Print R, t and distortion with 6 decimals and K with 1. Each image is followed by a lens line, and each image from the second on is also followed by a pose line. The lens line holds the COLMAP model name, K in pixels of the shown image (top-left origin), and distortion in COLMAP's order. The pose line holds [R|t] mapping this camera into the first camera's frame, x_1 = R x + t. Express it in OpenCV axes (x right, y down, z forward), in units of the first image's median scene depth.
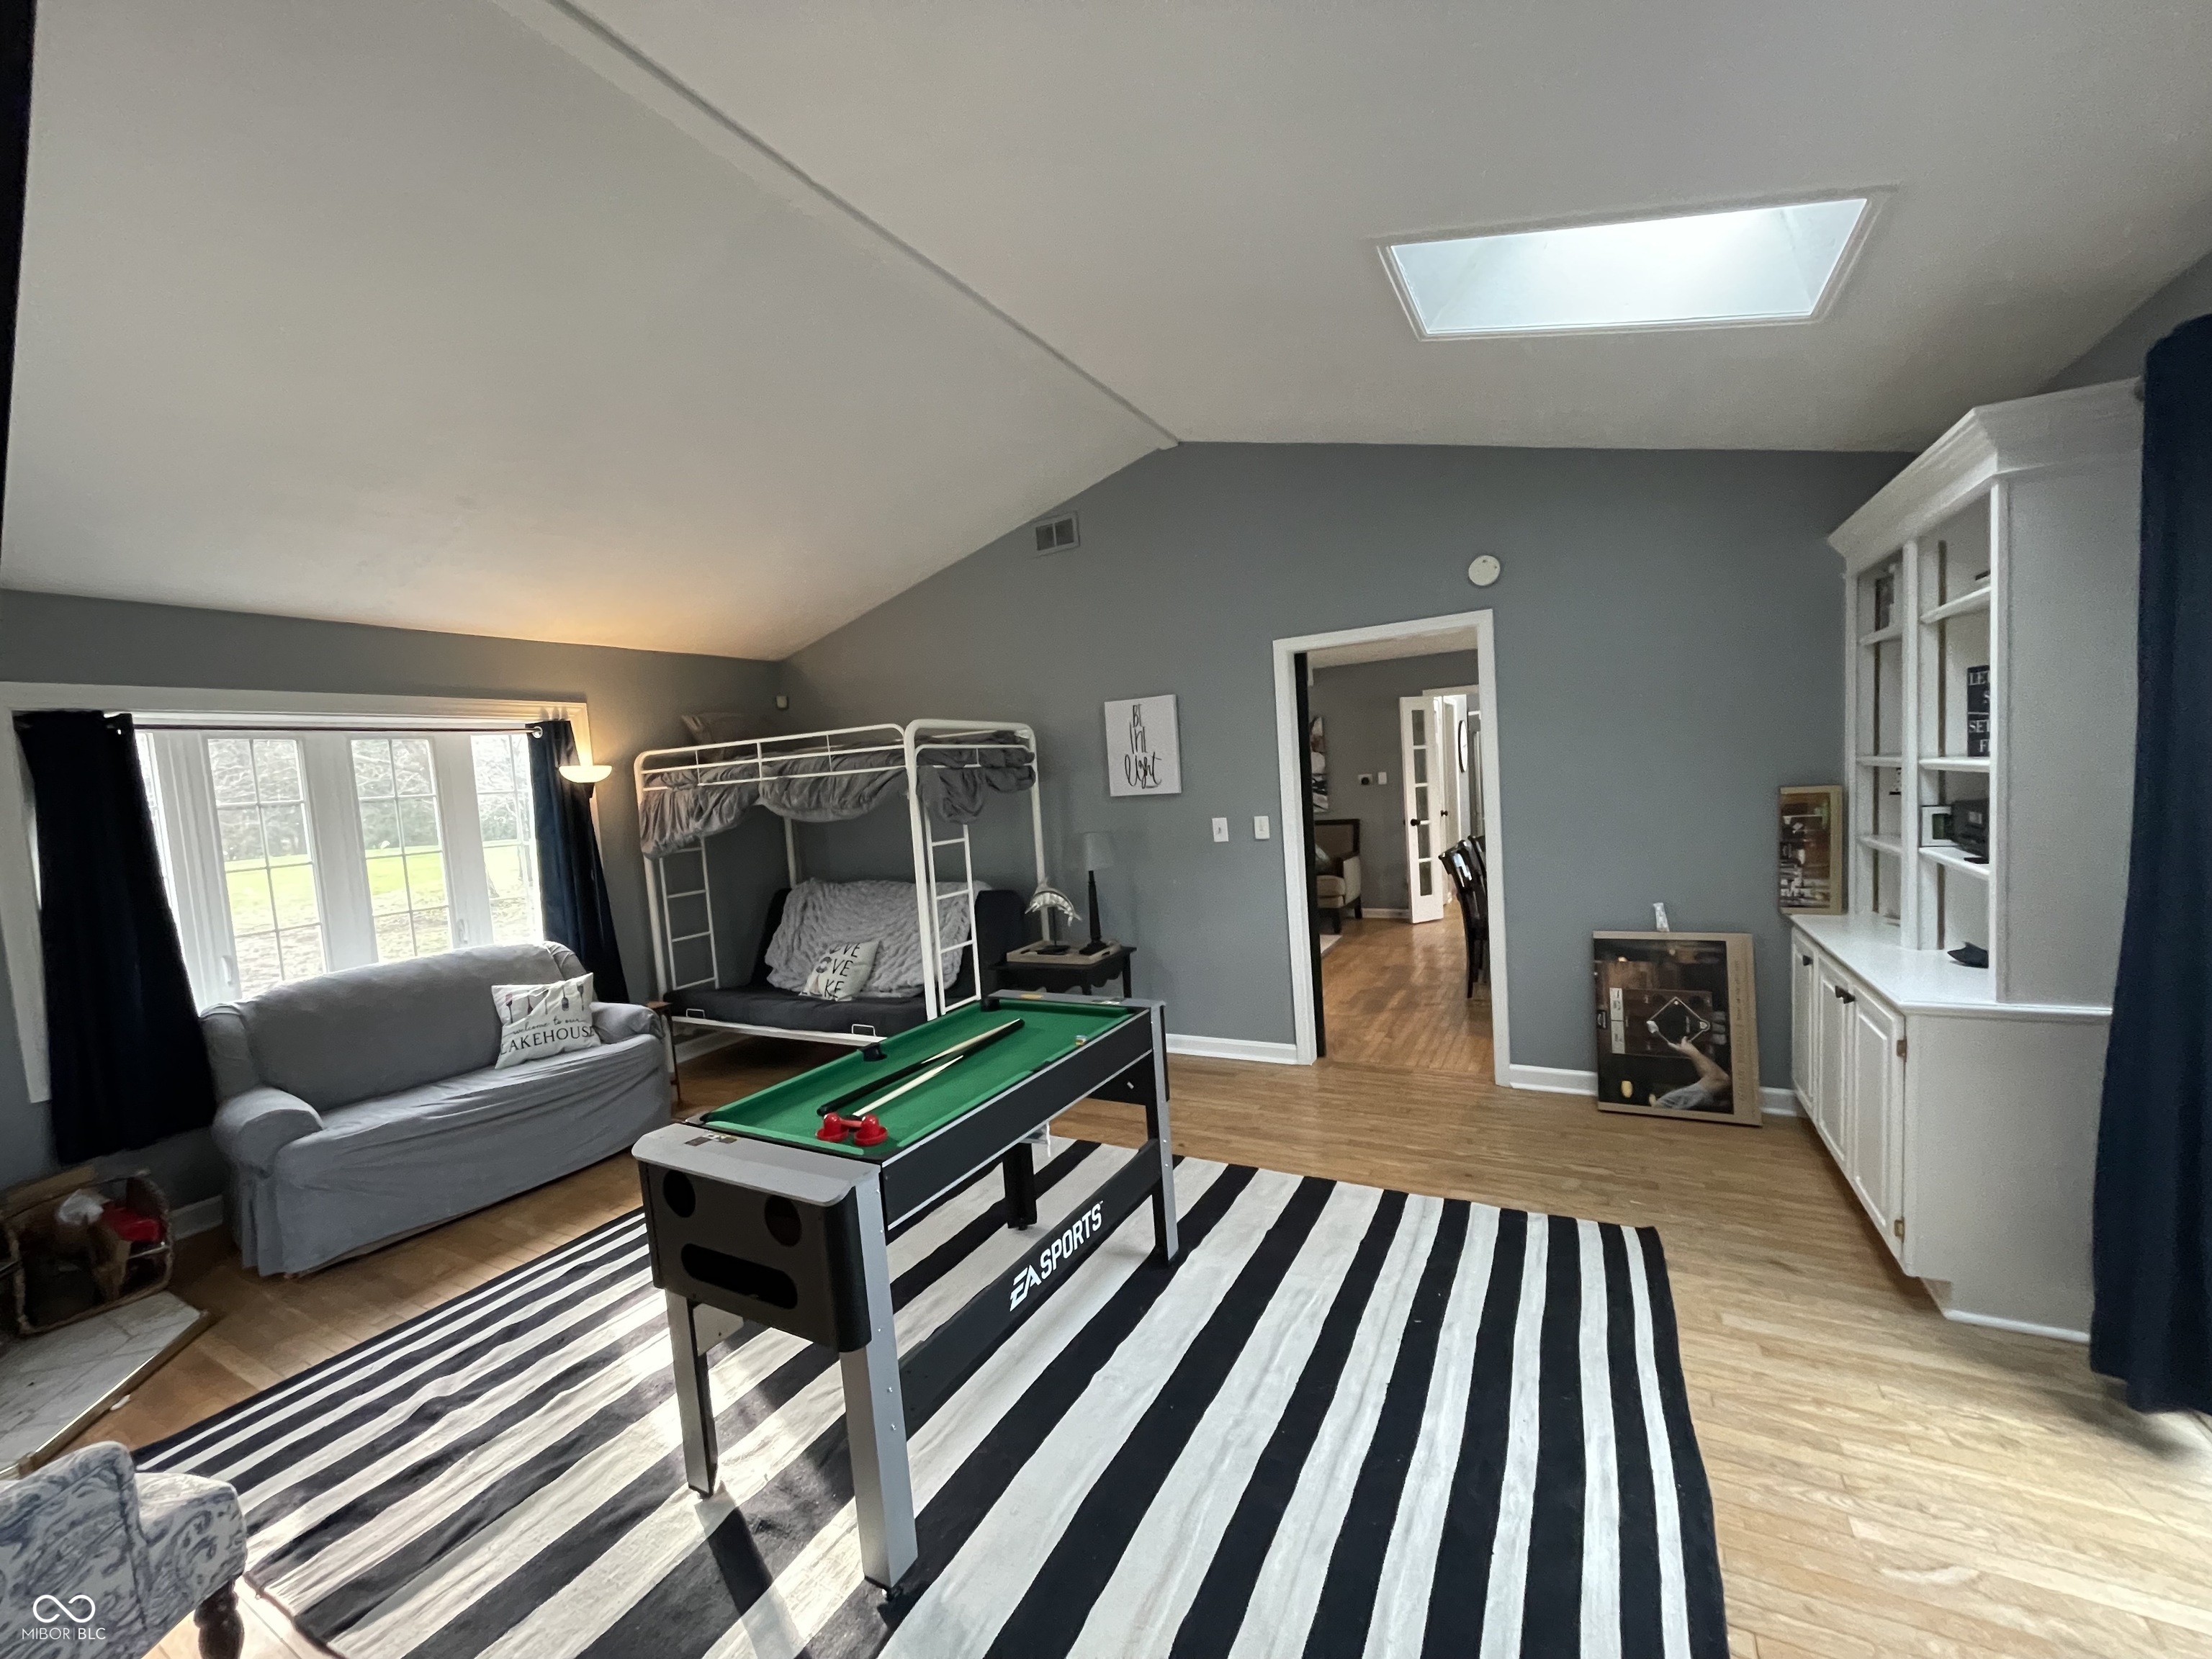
lens RADIAL K [[886.2, 0, 1094.7], [0, 886.2, 839.7], [0, 0, 1]] dist [-0.023732, 0.008102]
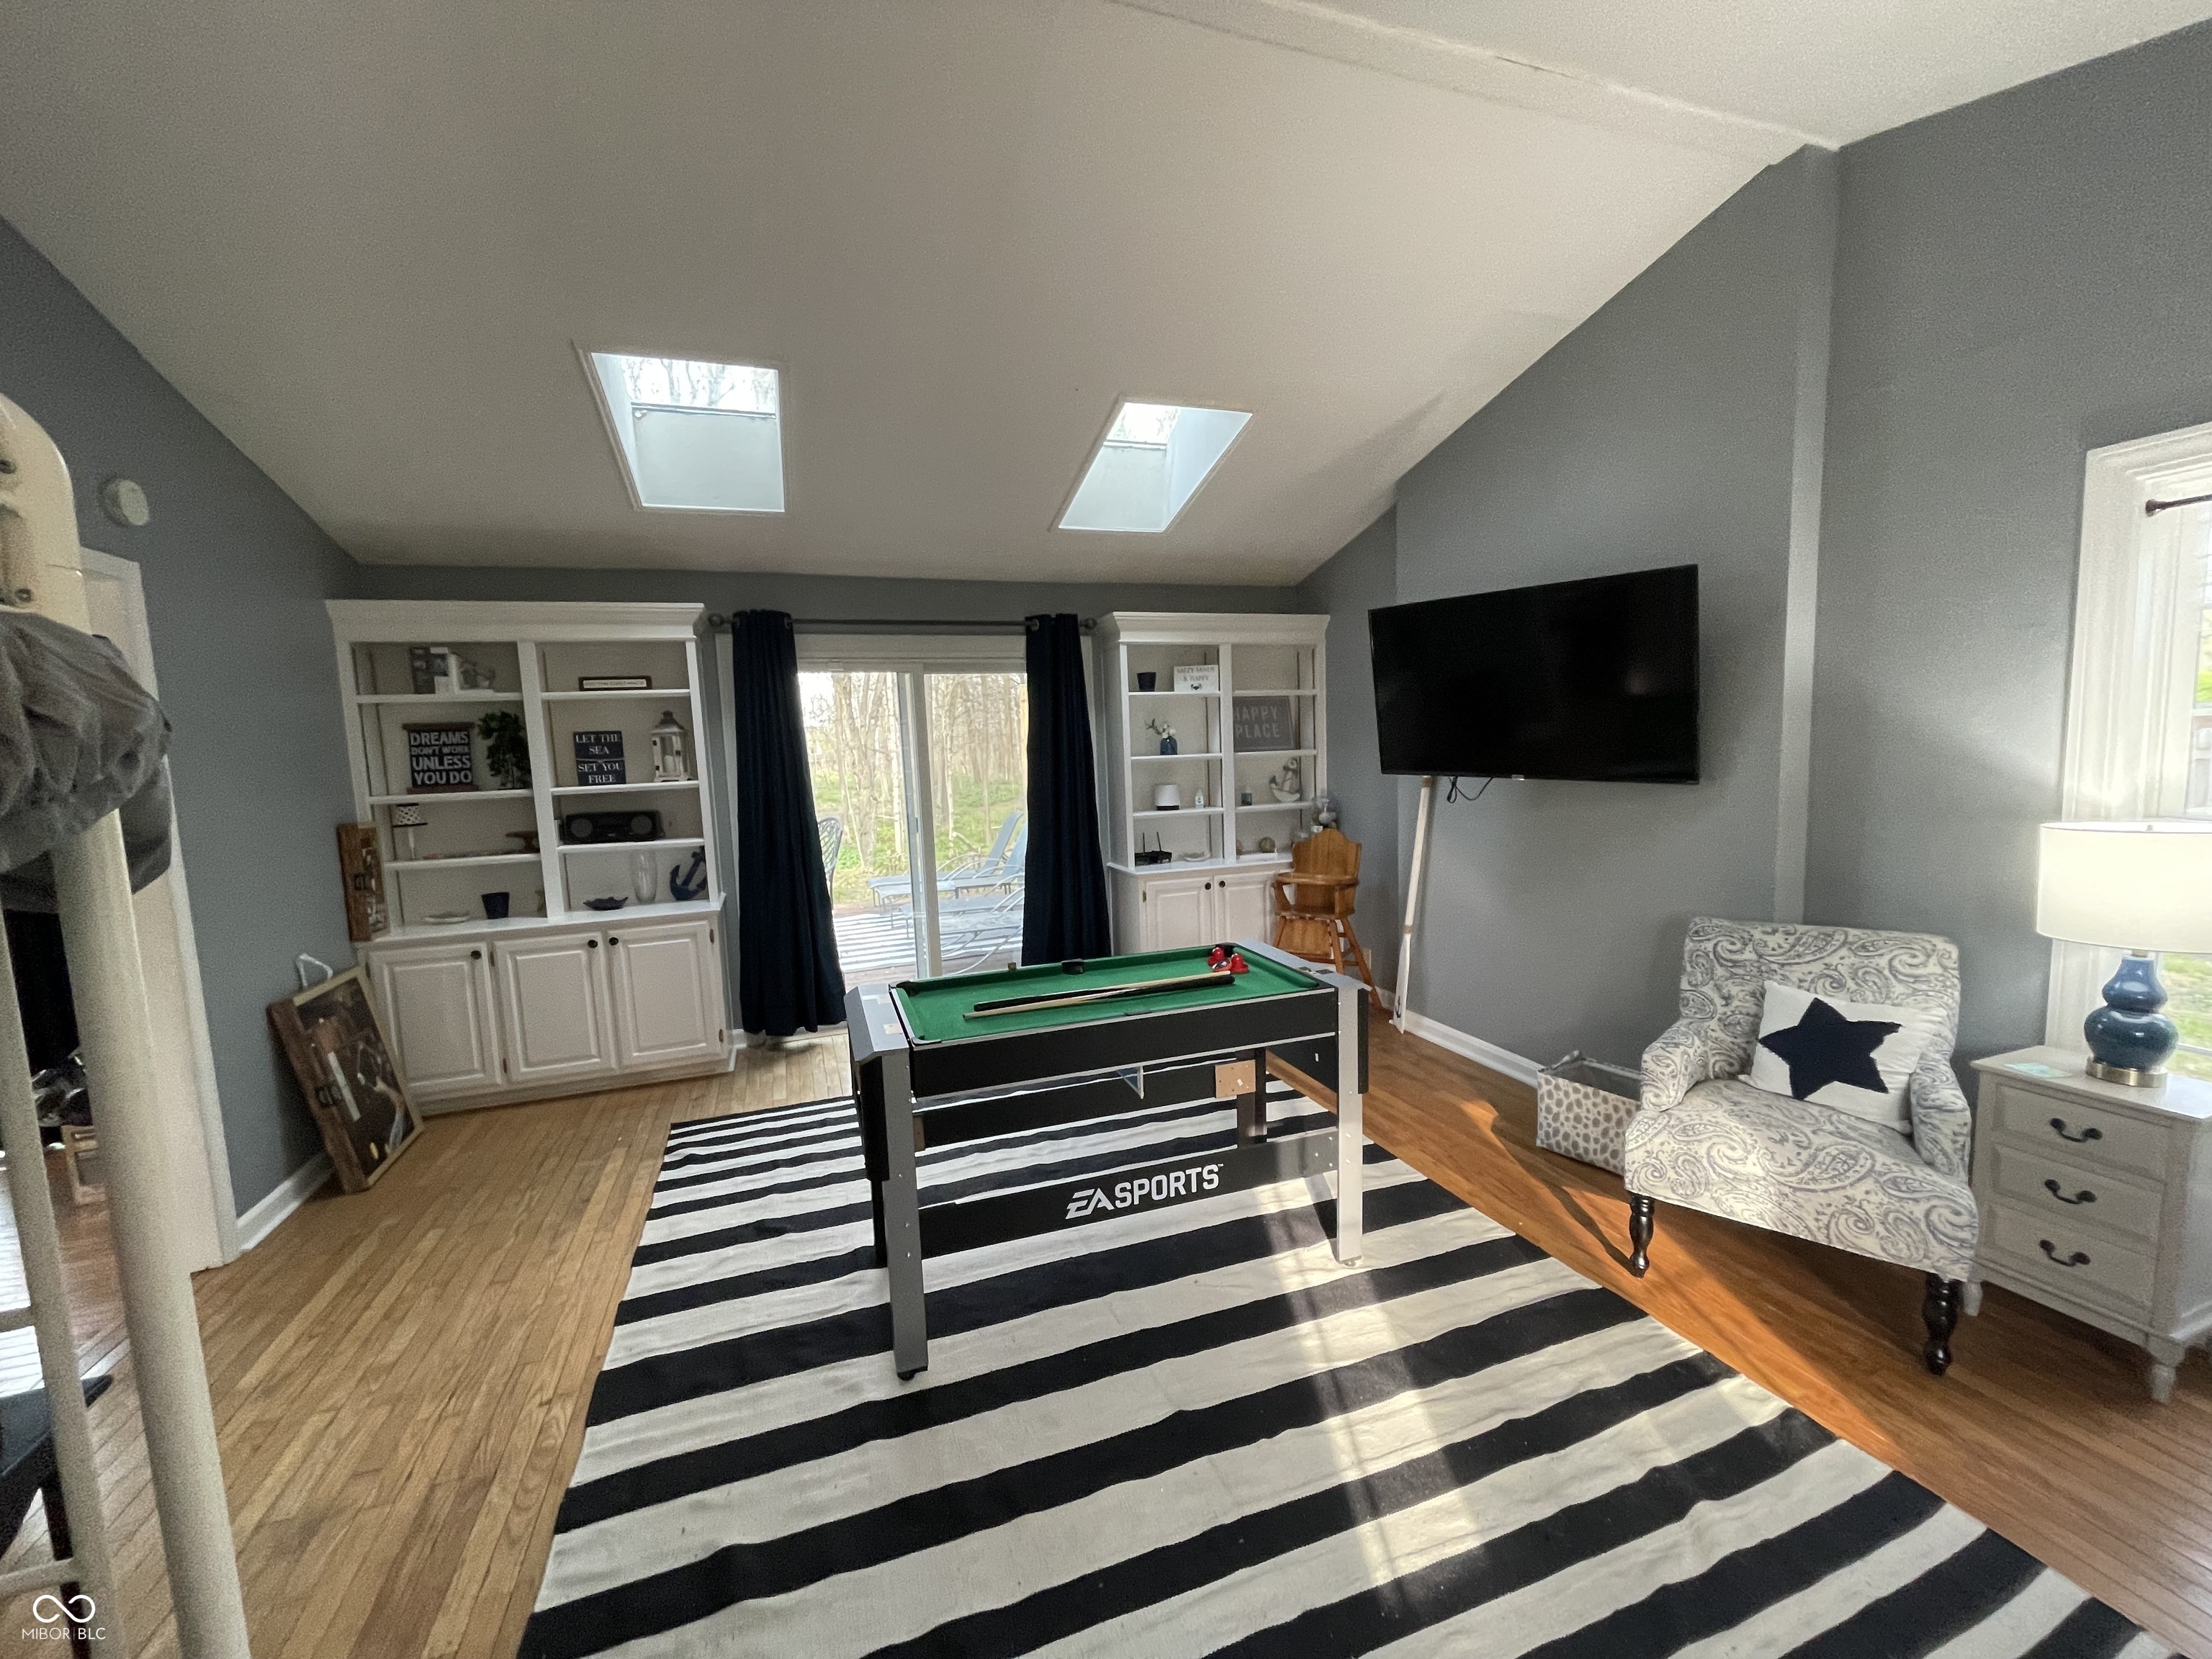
lens RADIAL K [[886.2, 0, 1094.7], [0, 886.2, 839.7], [0, 0, 1]] dist [-0.023732, 0.008102]
pose [[-0.741528, 0.028723, 0.670307, -0.588686], [0.135644, 0.984870, 0.107854, -0.031655], [-0.657067, 0.170900, -0.734204, 1.169255]]
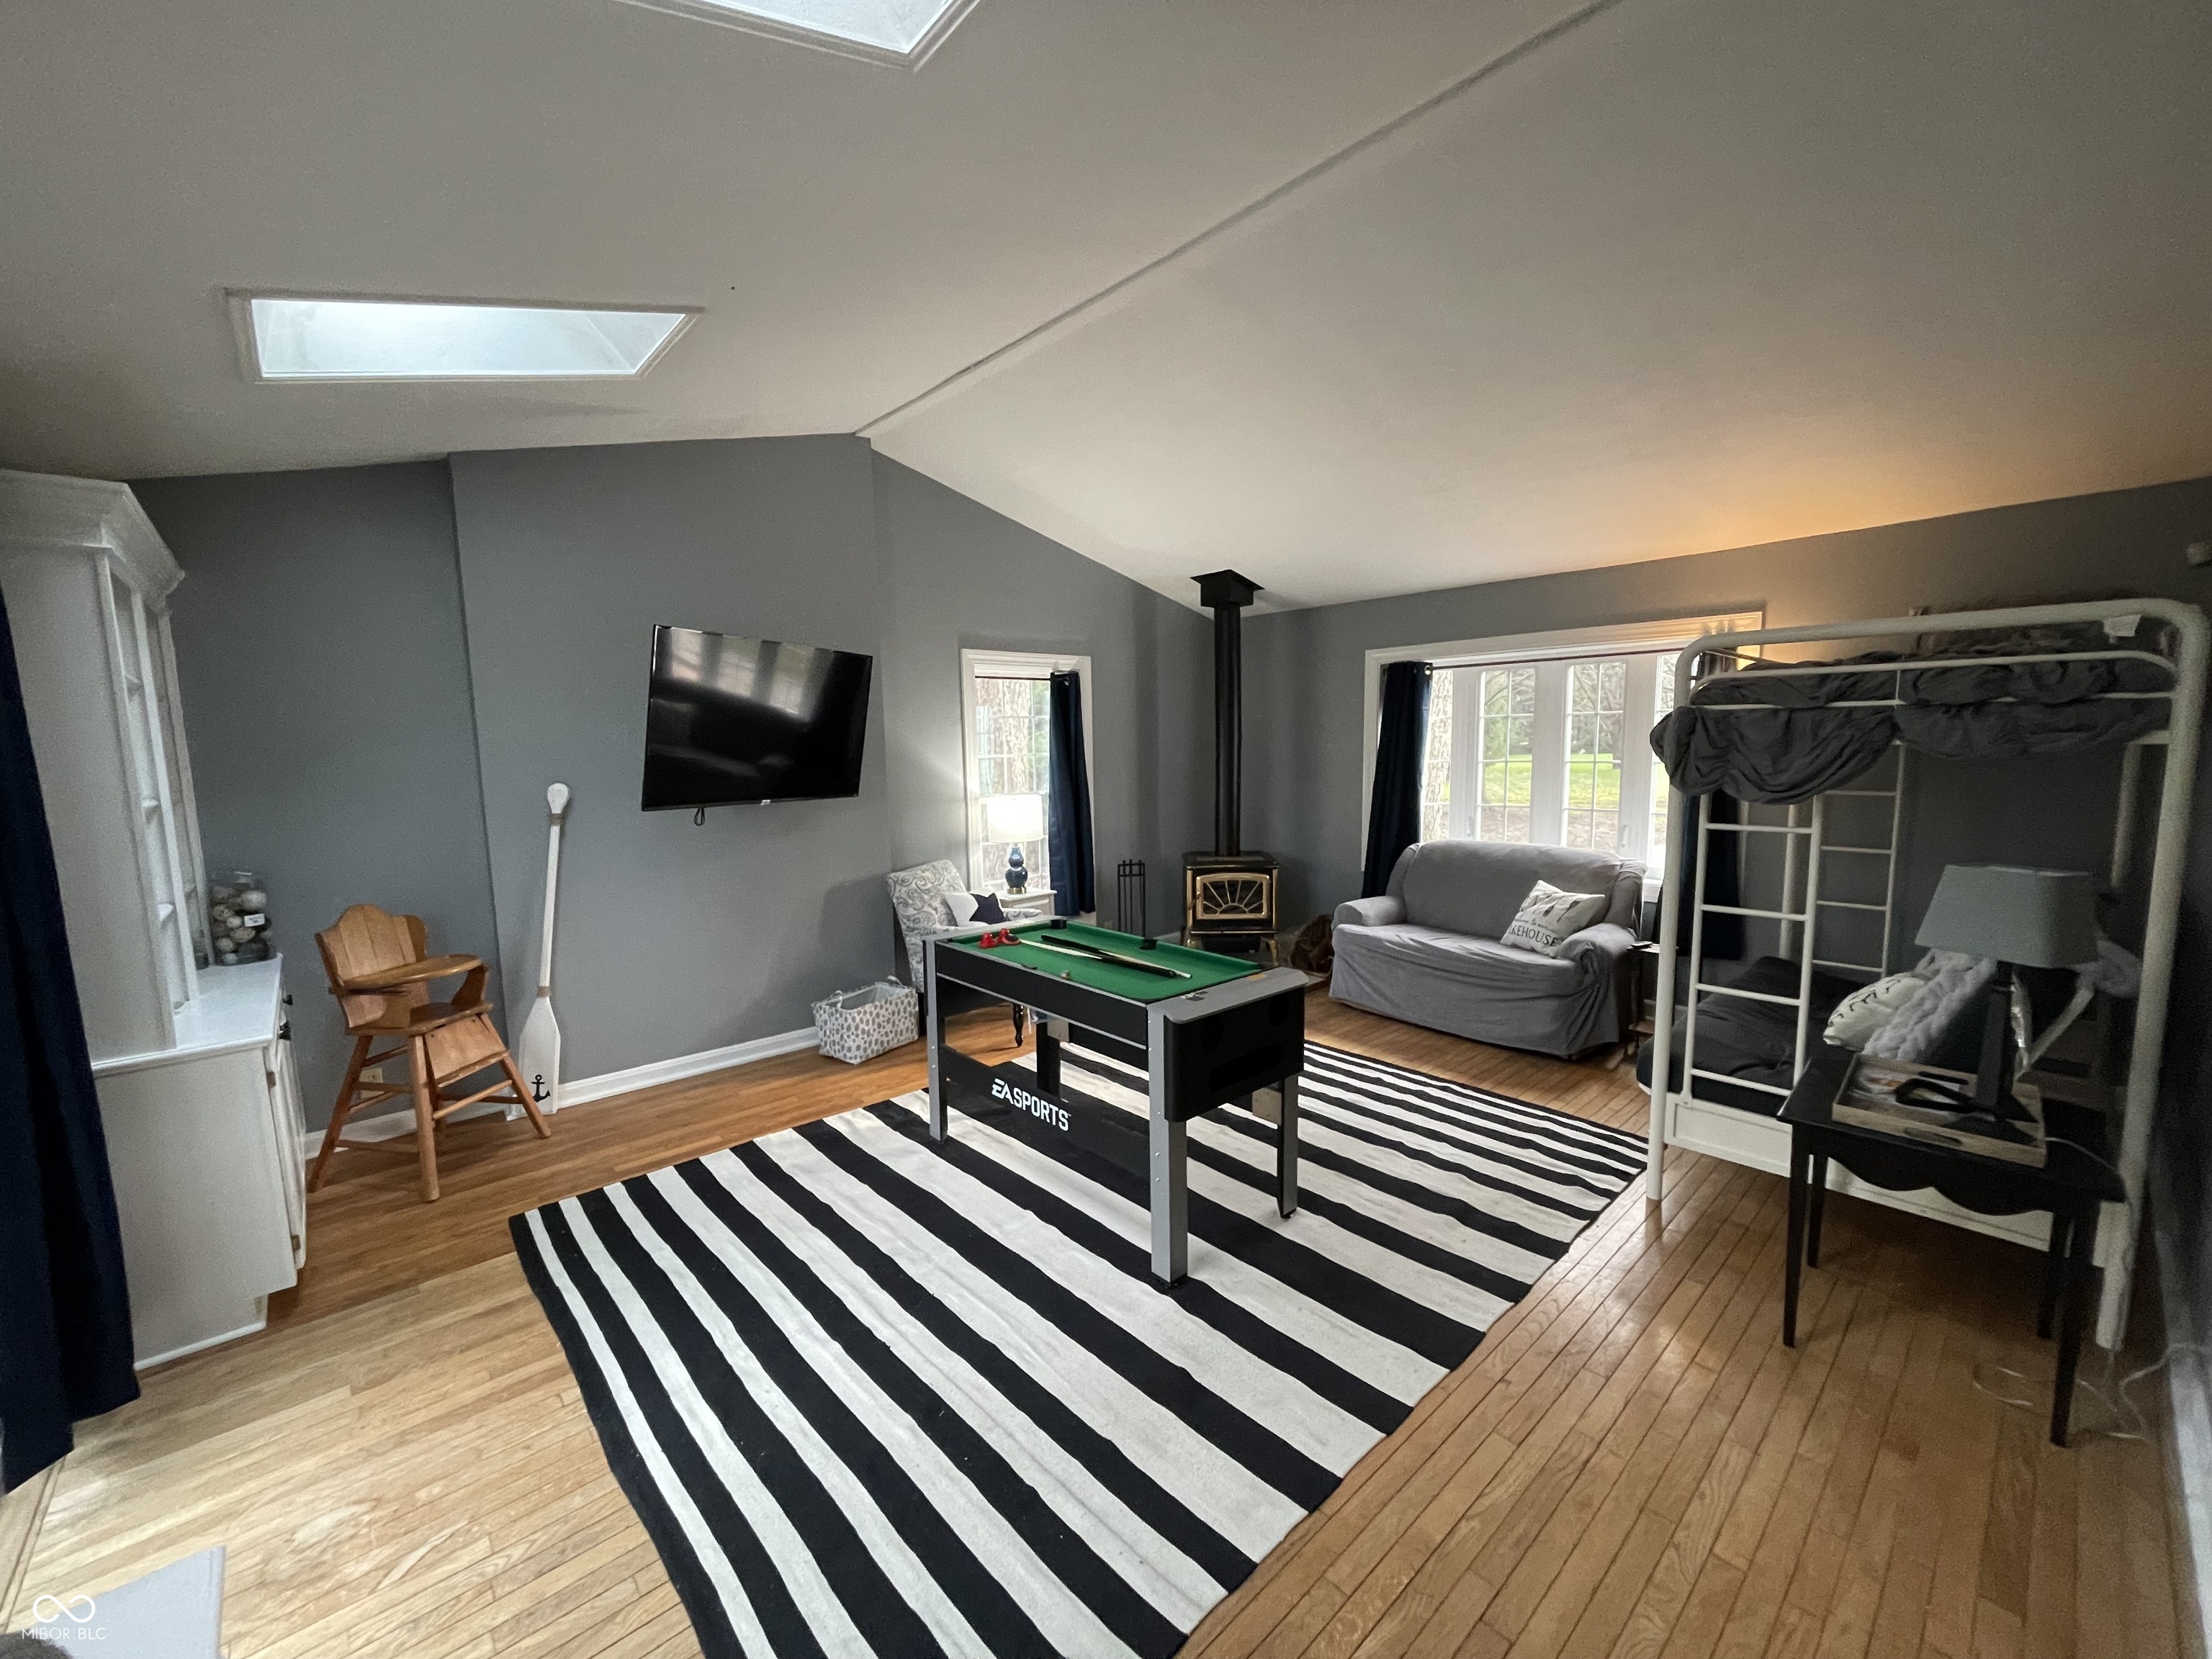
lens RADIAL K [[886.2, 0, 1094.7], [0, 886.2, 839.7], [0, 0, 1]] dist [-0.023732, 0.008102]
pose [[-0.322939, 0.178182, -0.929495, 0.697059], [-0.025648, 0.980109, 0.196796, -0.122671], [0.946072, 0.087393, -0.311946, 0.929294]]
